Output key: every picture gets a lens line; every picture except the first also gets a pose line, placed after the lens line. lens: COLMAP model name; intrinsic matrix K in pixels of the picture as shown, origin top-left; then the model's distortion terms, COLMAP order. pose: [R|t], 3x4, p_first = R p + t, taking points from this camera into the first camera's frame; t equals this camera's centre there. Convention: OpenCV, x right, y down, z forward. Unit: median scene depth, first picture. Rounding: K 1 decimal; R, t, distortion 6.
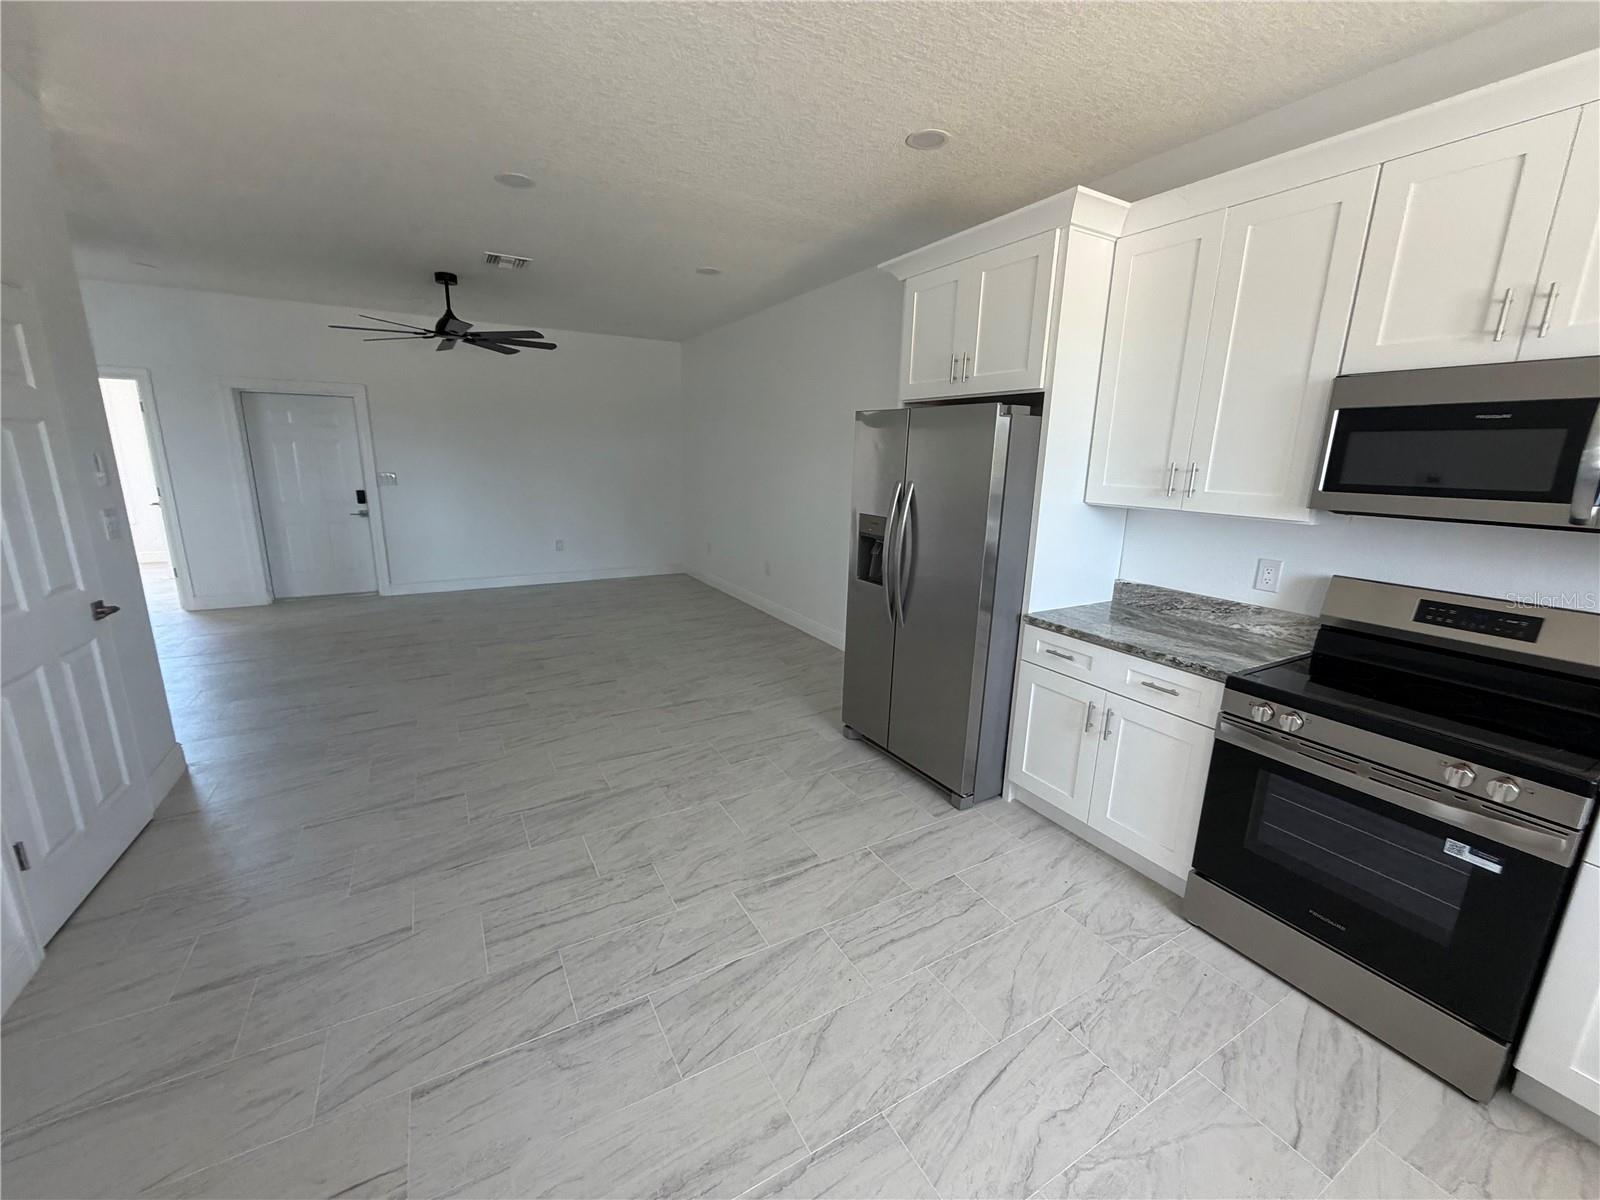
lens RADIAL K [[637.7, 0, 795.7], [0, 637.7, 600.5], [0, 0, 1]] dist [0.001153, 0.000200]
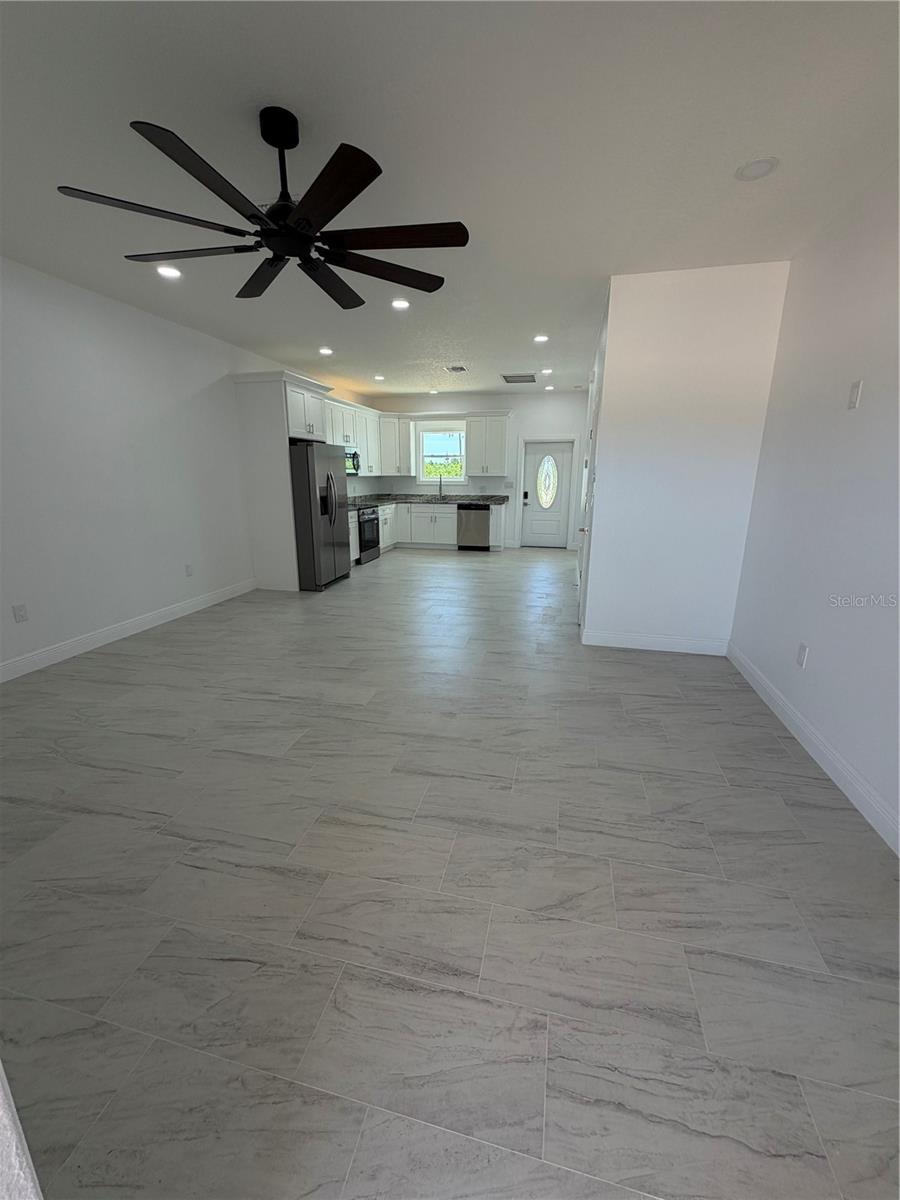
lens RADIAL K [[478.3, 0, 453.2], [0, 478.3, 601.2], [0, 0, 1]] dist [0.001153, 0.000200]
pose [[-0.733900, -0.199583, 0.649275, -2.005350], [0.135720, 0.893499, 0.428066, -0.606254], [-0.665561, 0.402277, -0.628651, 2.642272]]
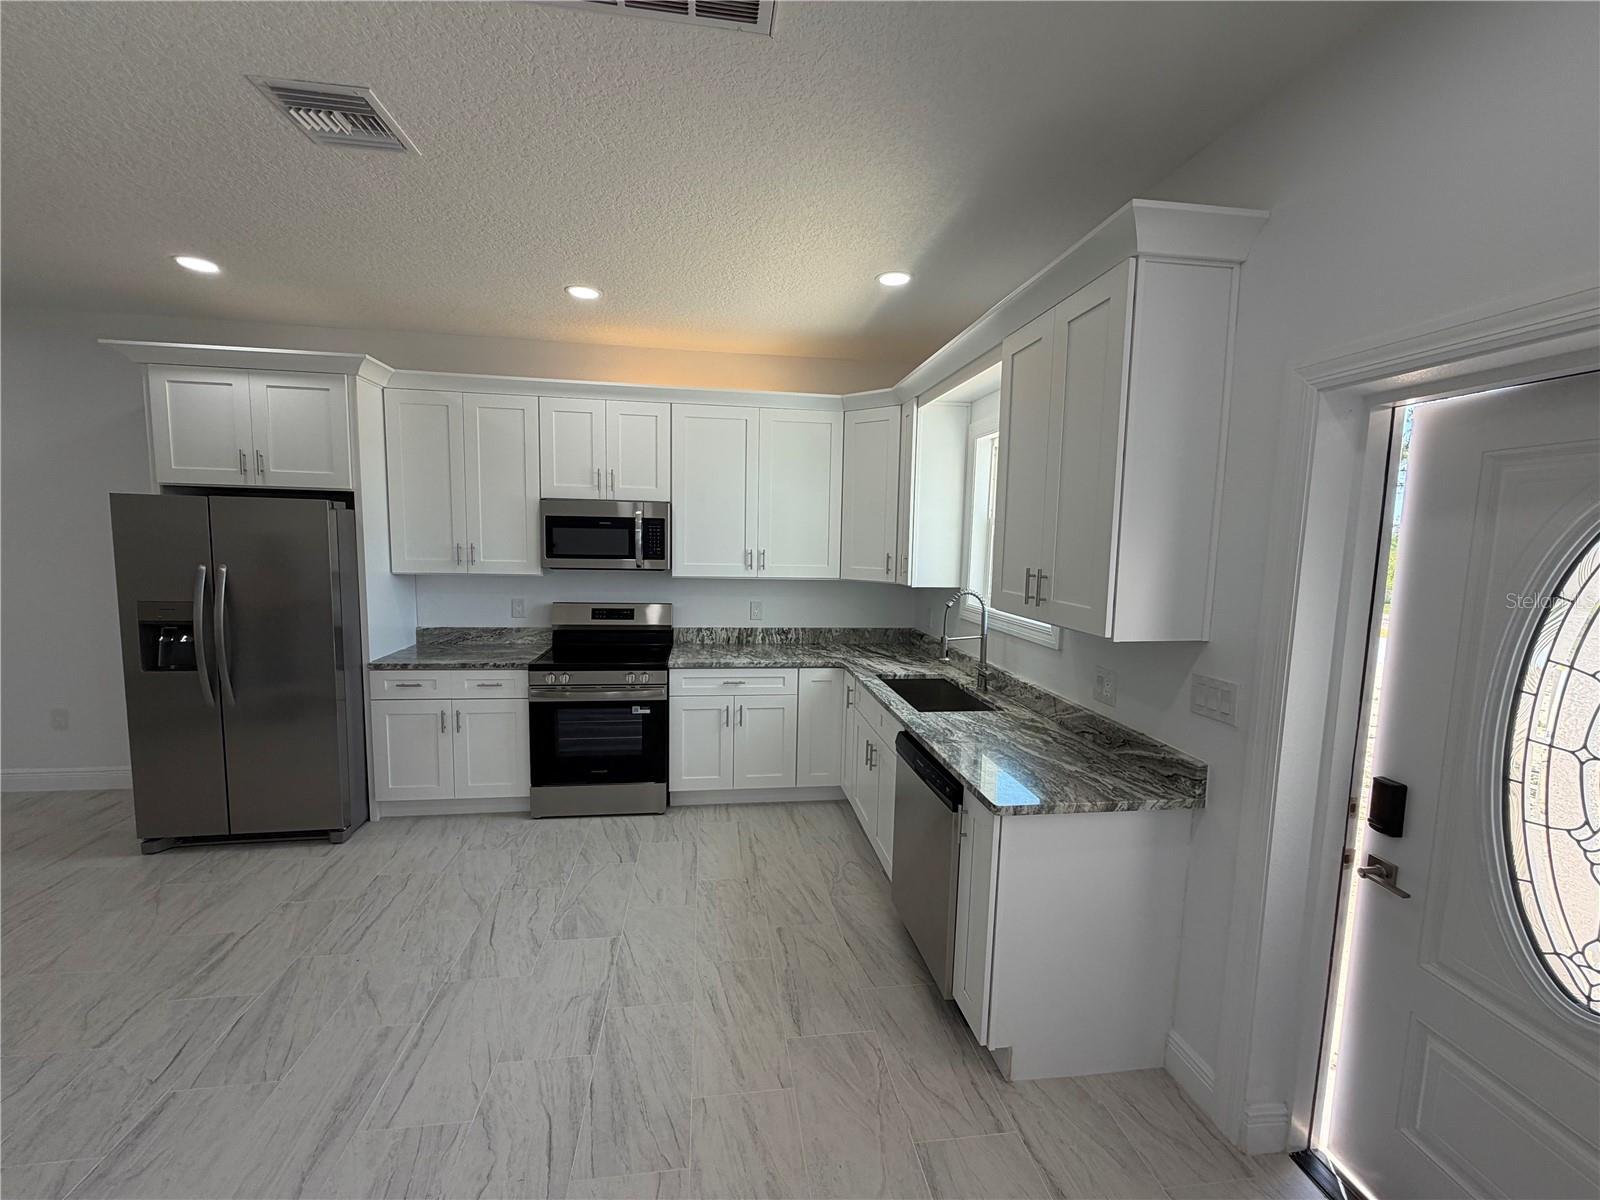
lens RADIAL K [[637.7, 0, 794.7], [0, 637.7, 596.9], [0, 0, 1]] dist [0.001153, 0.000200]
pose [[0.366172, -0.104385, 0.924674, -0.545053], [0.195666, 0.980110, 0.033159, 0.018066], [-0.909743, 0.168785, 0.379313, -0.298328]]
